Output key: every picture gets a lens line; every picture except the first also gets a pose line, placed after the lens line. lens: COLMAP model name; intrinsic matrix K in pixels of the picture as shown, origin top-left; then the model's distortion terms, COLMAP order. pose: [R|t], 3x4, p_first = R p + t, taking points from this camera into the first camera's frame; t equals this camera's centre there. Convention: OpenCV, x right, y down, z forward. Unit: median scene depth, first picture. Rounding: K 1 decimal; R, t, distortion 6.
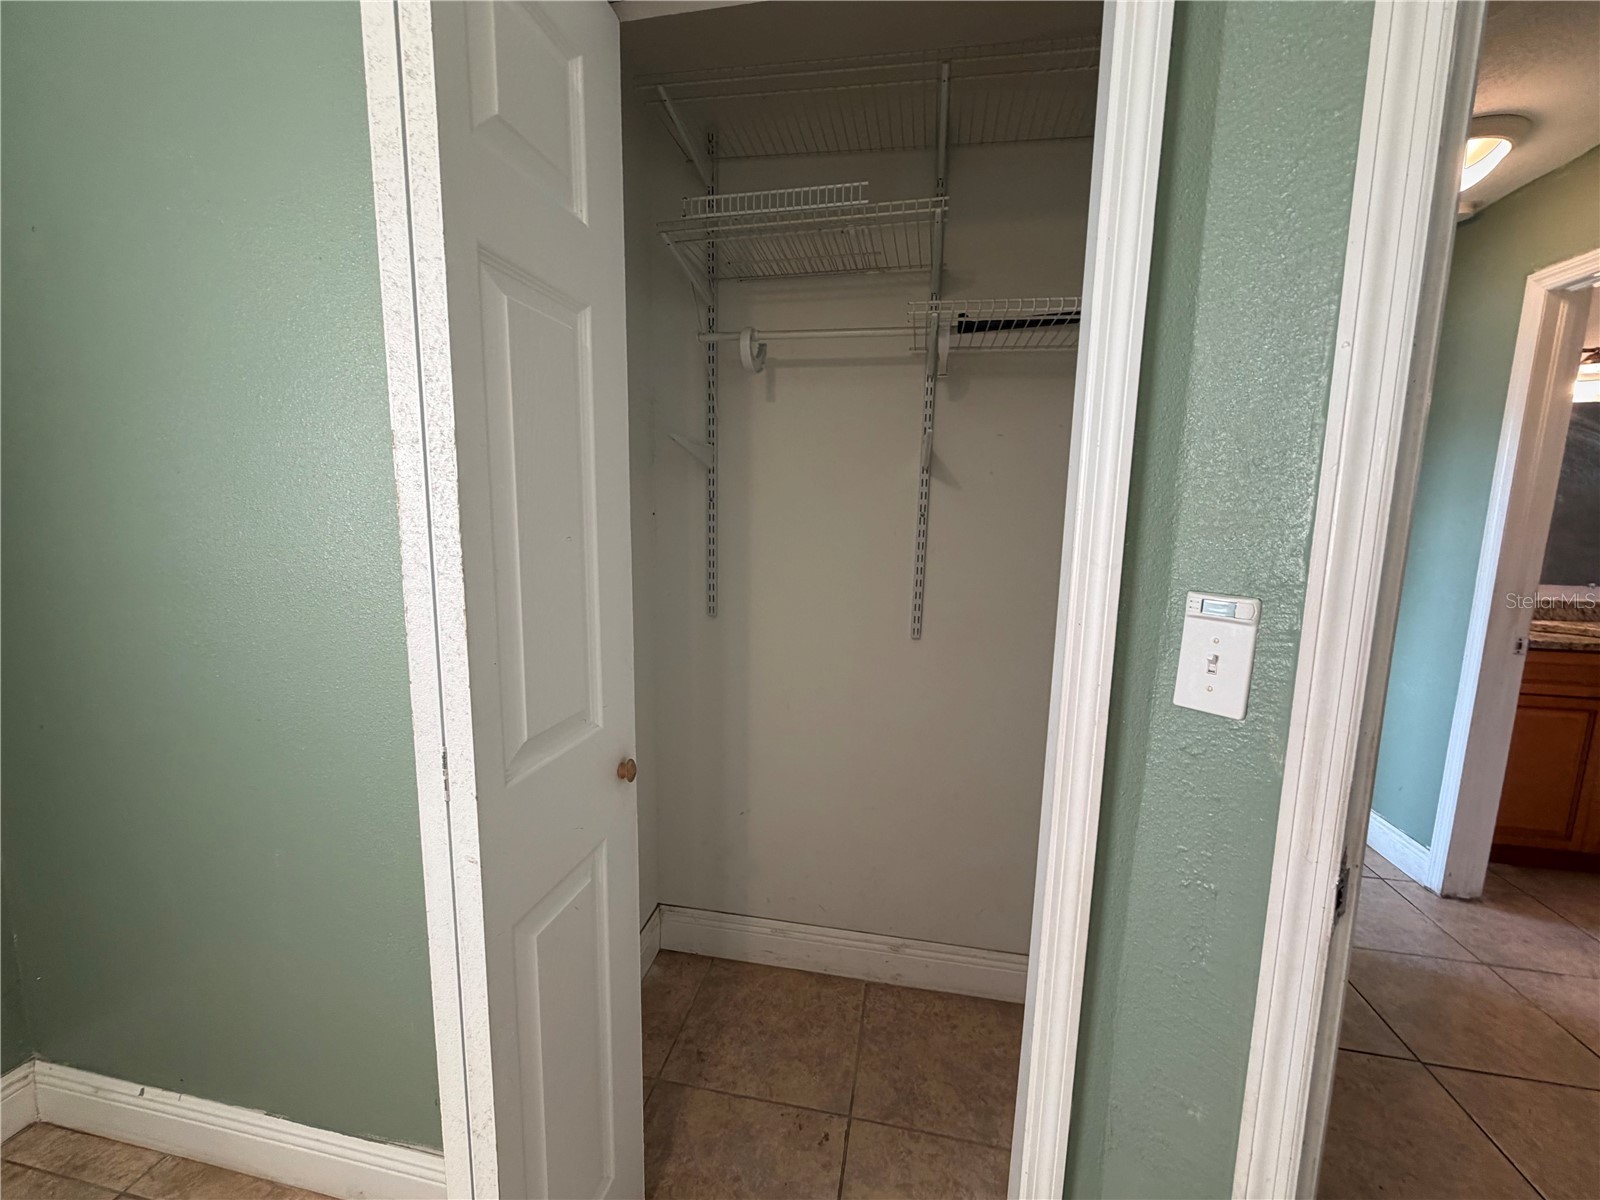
lens RADIAL K [[641.4, 0, 795.9], [0, 641.4, 597.4], [0, 0, 1]] dist [-0.002624, 0.000977]
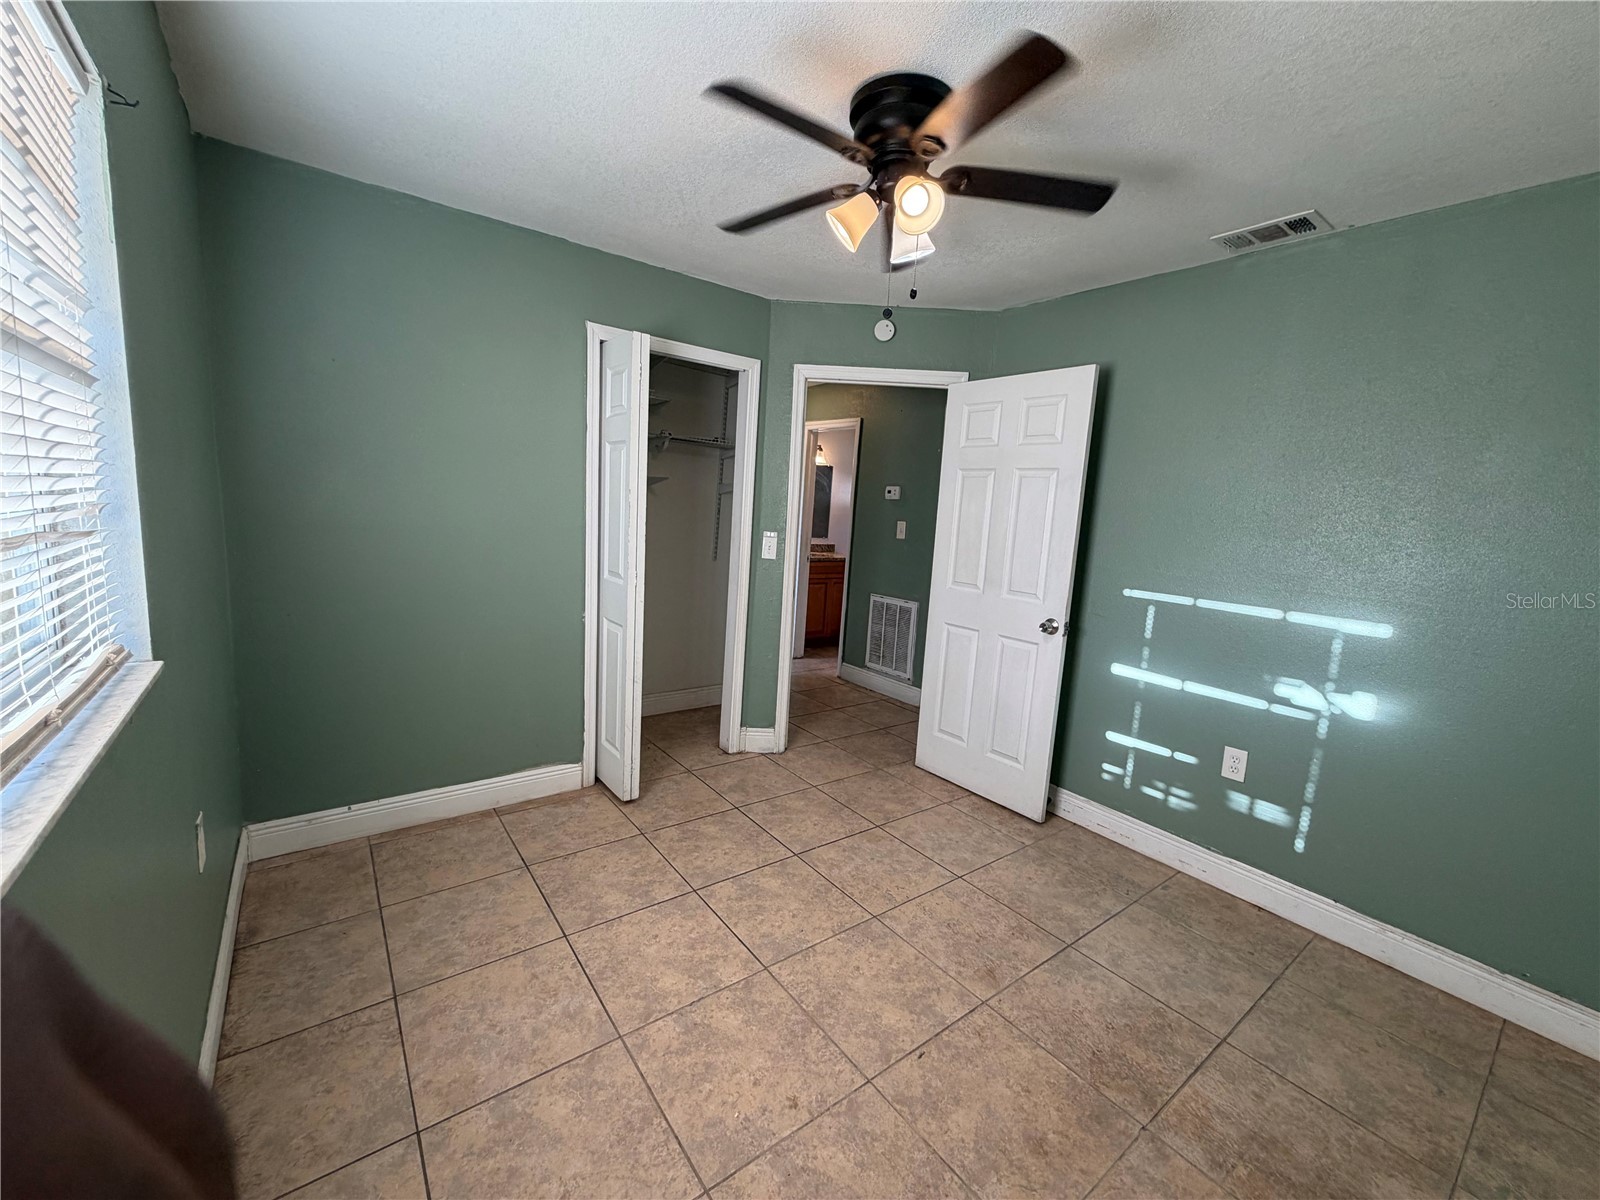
lens RADIAL K [[641.4, 0, 800.0], [0, 641.4, 600.7], [0, 0, 1]] dist [-0.002624, 0.000977]
pose [[0.657563, -0.085322, 0.748553, -0.931286], [0.053414, 0.996346, 0.066644, 0.067417], [-0.751504, -0.003839, 0.659717, -0.758524]]
